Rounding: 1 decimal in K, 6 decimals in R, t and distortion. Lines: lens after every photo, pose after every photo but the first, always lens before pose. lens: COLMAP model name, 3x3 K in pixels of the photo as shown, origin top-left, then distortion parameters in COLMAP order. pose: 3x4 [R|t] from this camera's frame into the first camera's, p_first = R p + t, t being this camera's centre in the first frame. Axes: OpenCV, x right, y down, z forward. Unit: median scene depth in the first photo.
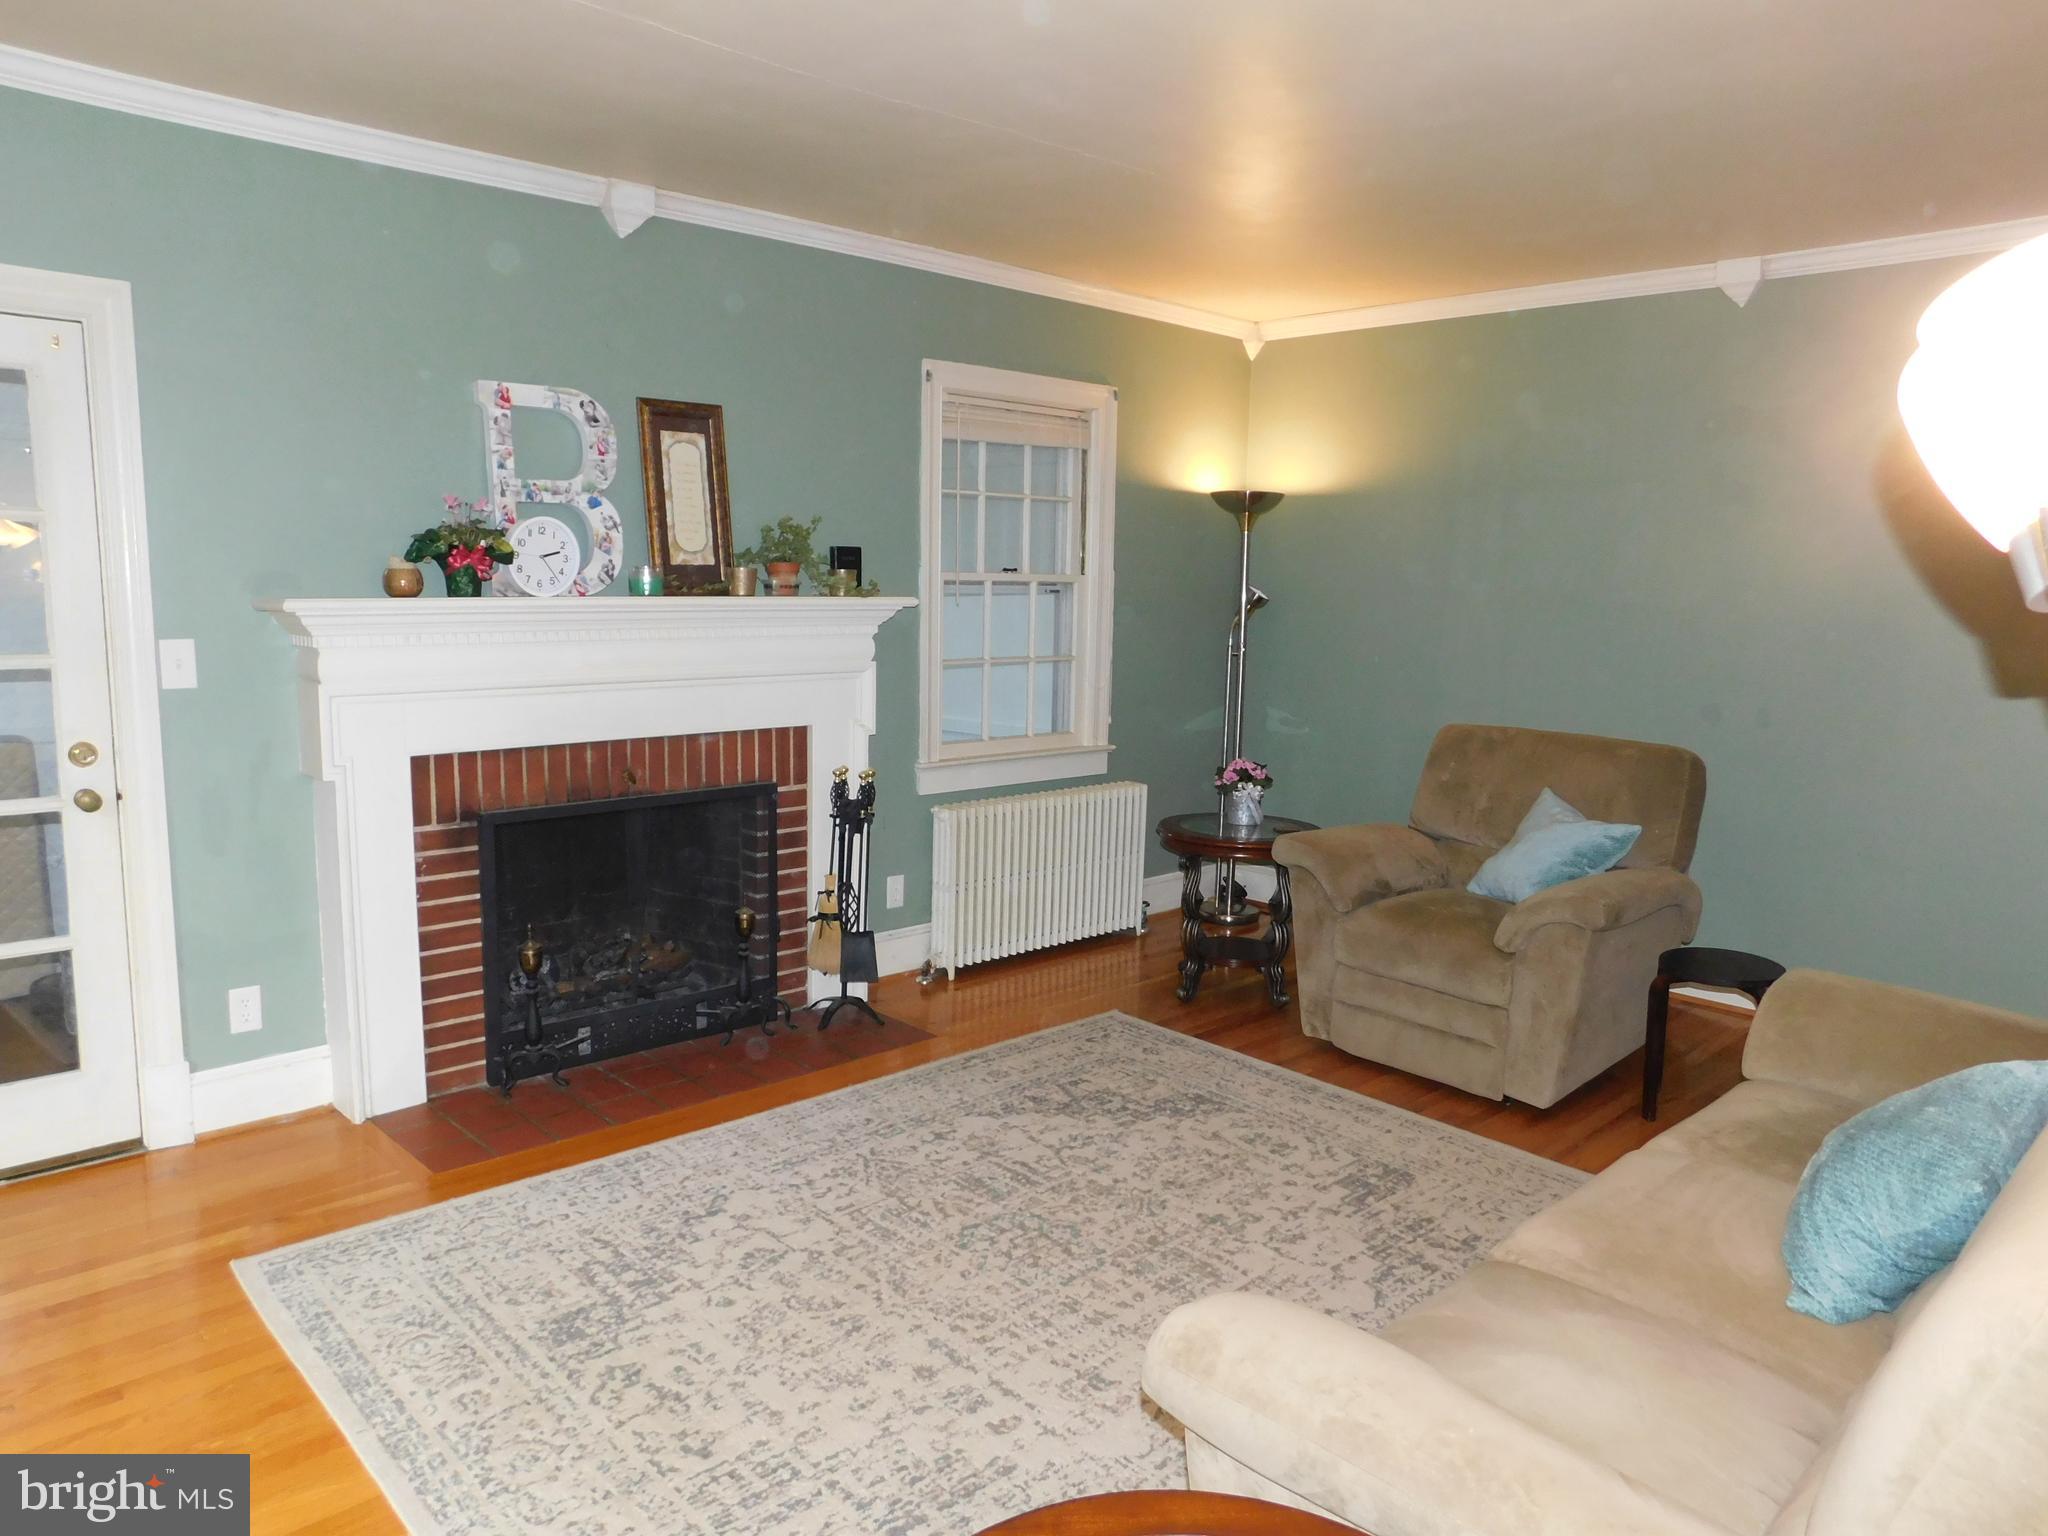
lens RADIAL K [[1410.8, 0, 1018.1], [0, 1410.8, 774.6], [0, 0, 1]] dist [-0.059270, 0.054422]
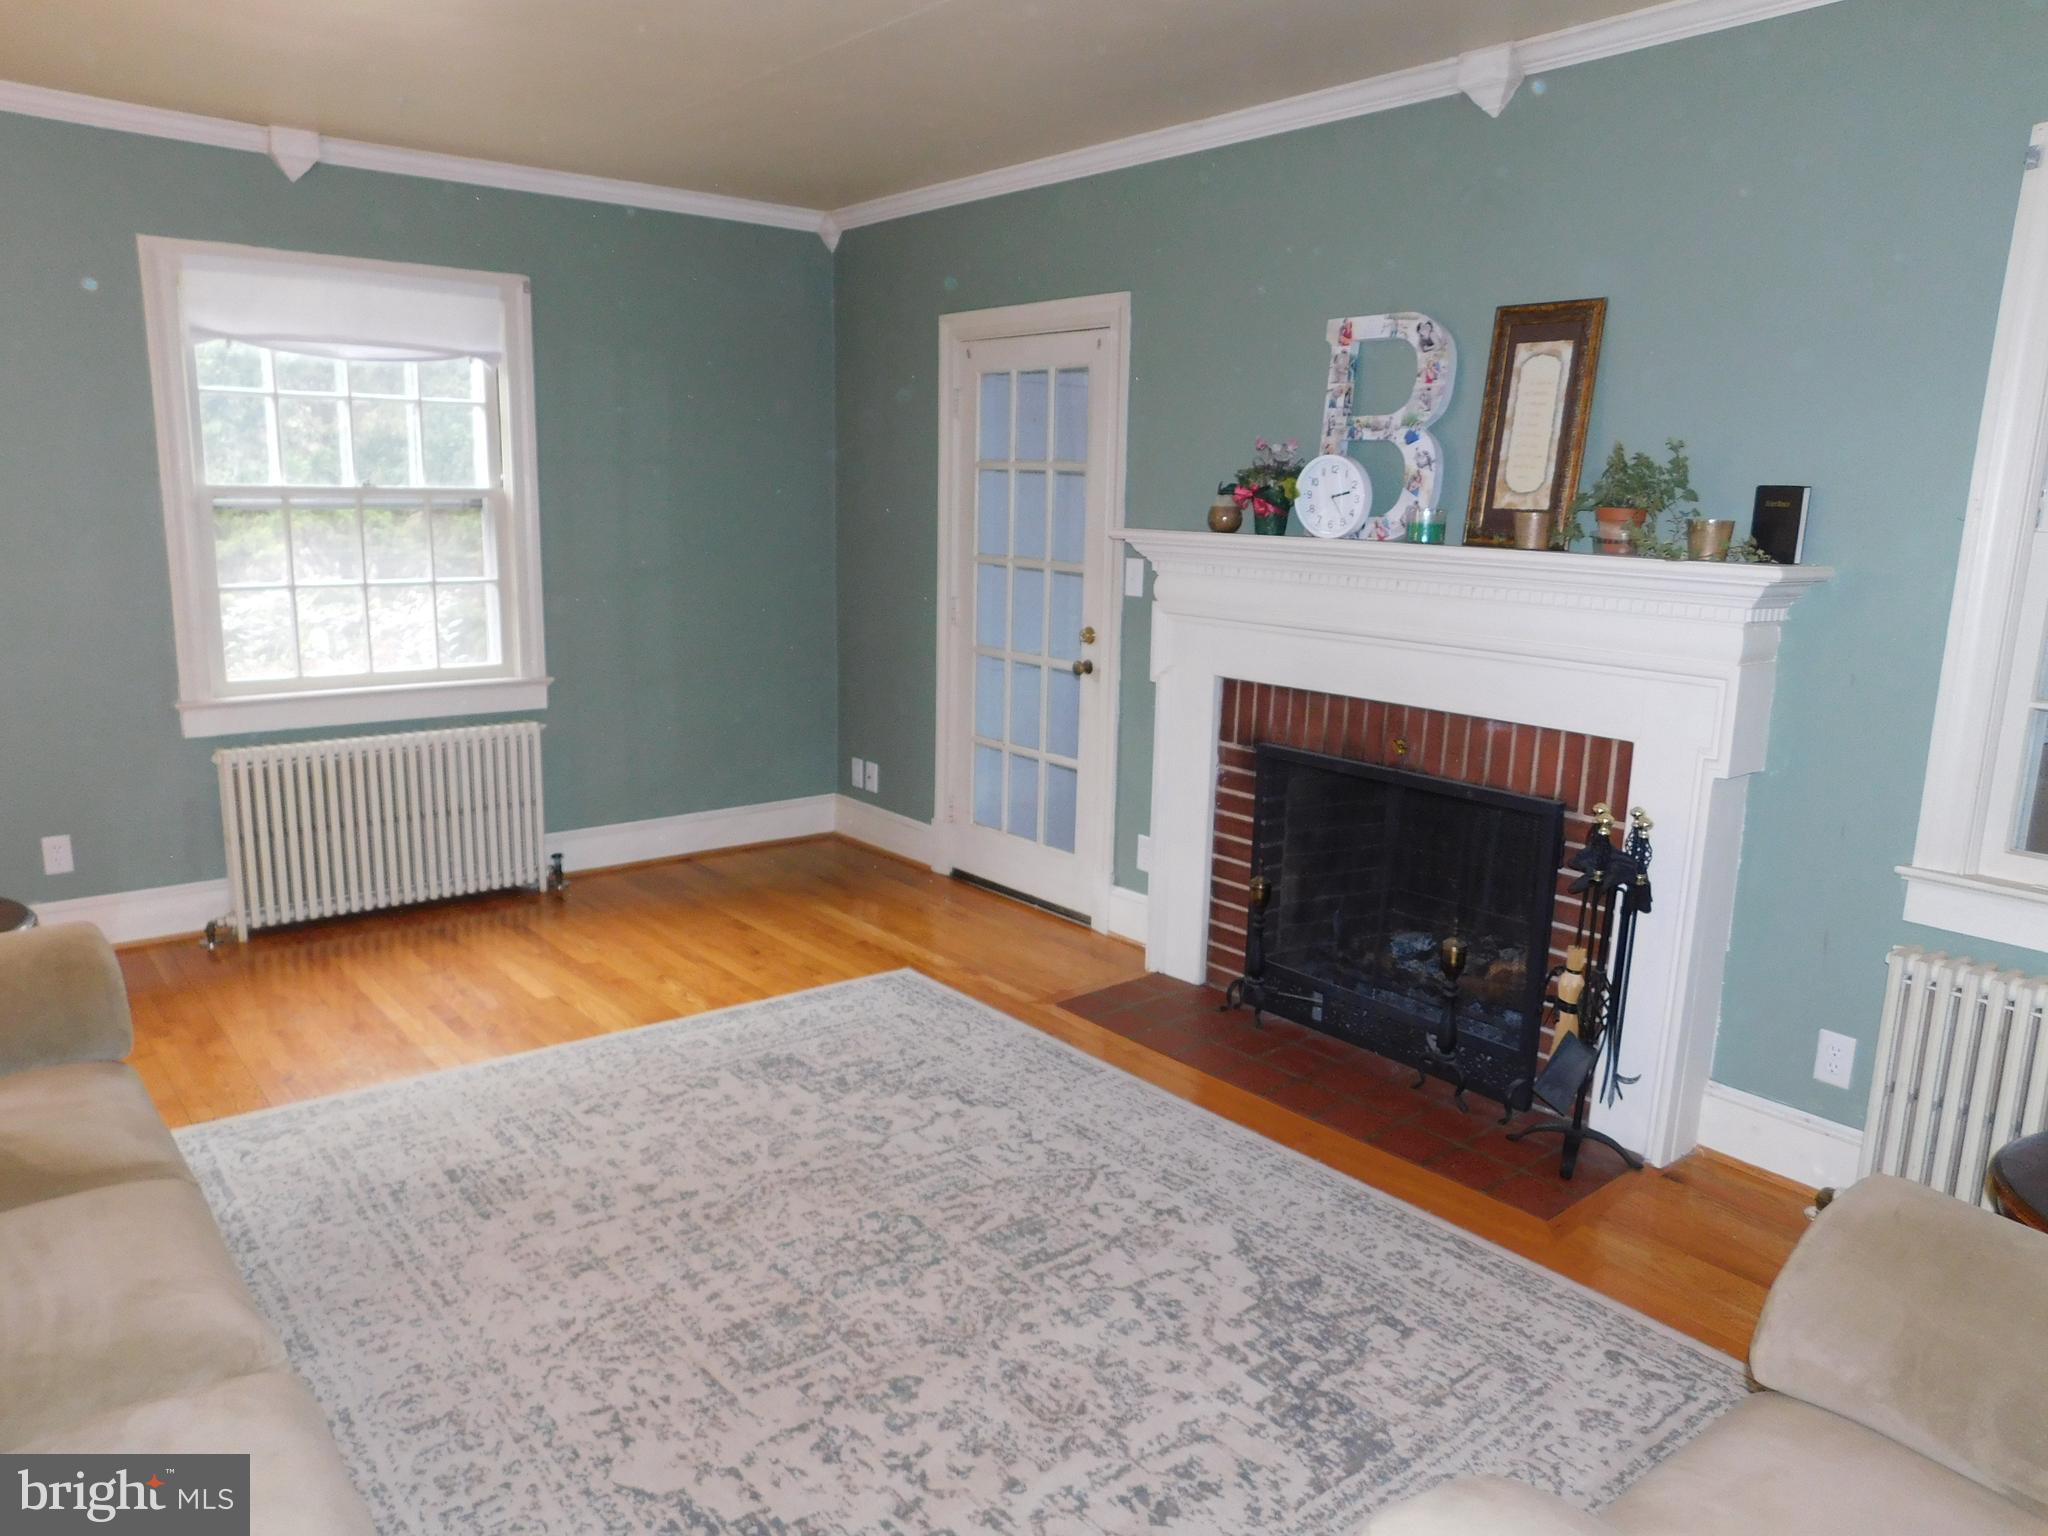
lens RADIAL K [[1410.8, 0, 1018.1], [0, 1410.8, 774.6], [0, 0, 1]] dist [-0.059270, 0.054422]
pose [[-0.064766, 0.176808, -0.982112, 0.665892], [-0.172888, 0.967307, 0.185544, -0.113800], [0.982810, 0.181813, -0.032080, 0.864201]]
